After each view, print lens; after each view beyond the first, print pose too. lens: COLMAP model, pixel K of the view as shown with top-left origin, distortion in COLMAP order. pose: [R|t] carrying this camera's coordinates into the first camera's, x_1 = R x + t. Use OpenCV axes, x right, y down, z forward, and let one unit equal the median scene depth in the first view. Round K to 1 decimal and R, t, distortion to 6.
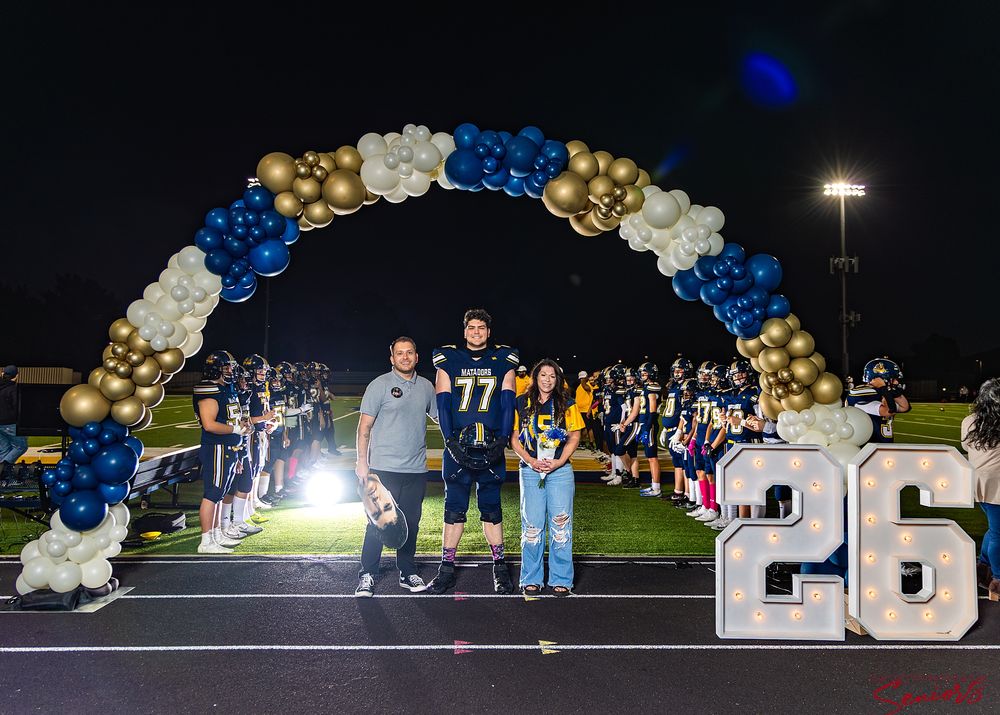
lens RADIAL K [[824.8, 0, 494.4], [0, 824.8, 360.5], [0, 0, 1]] dist [-0.002491, 0.014501]
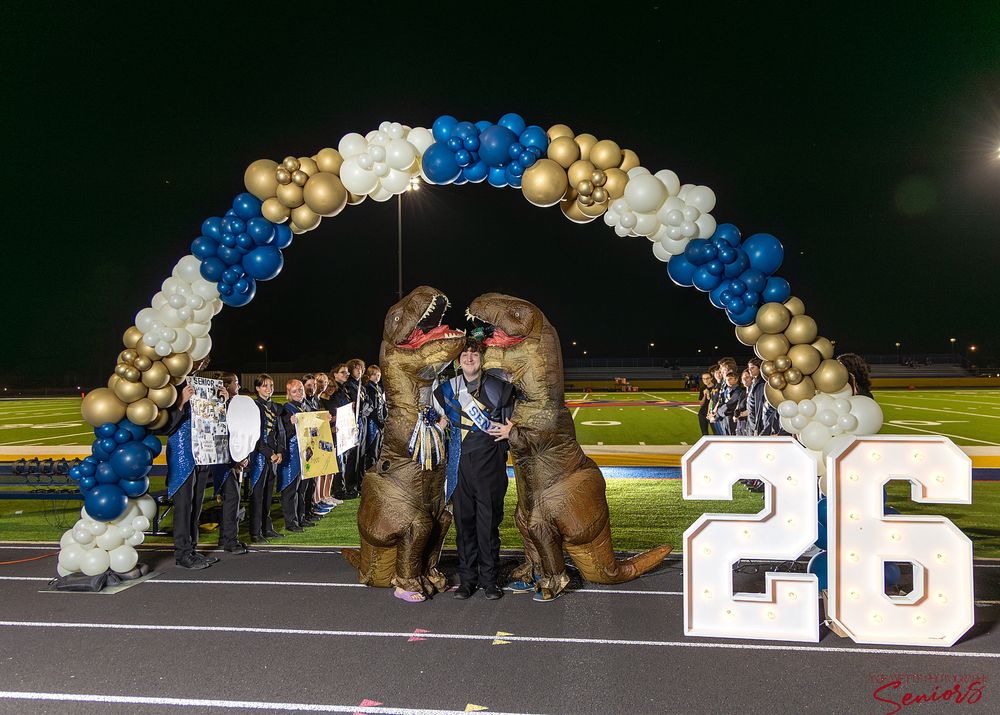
lens RADIAL K [[835.0, 0, 496.4], [0, 835.0, 412.0], [0, 0, 1]] dist [0.007007, 0.005562]
pose [[0.983325, -0.015094, -0.181229, 0.212437], [0.027173, 0.997557, 0.064353, 0.002952], [0.179815, -0.068205, 0.981333, 0.006898]]
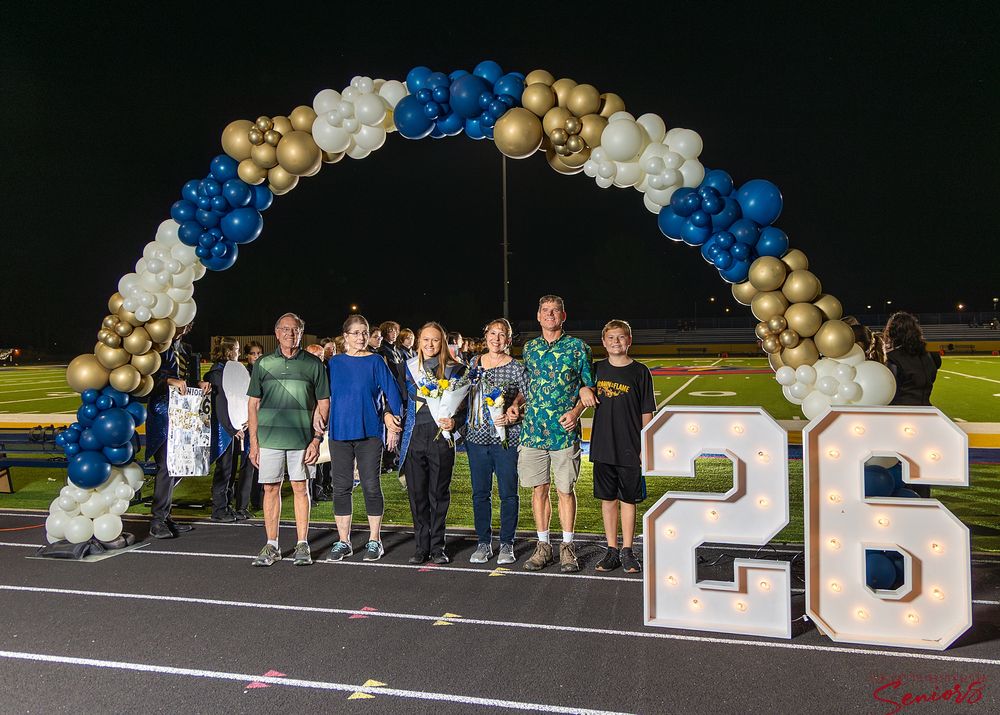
lens RADIAL K [[978.3, 0, 478.5], [0, 978.3, 352.1], [0, 0, 1]] dist [0.003551, 0.014731]
pose [[0.938793, -0.022850, -0.343722, 0.423473], [0.035217, 0.998936, 0.029780, 0.005288], [0.342676, -0.040062, 0.938599, -0.032347]]
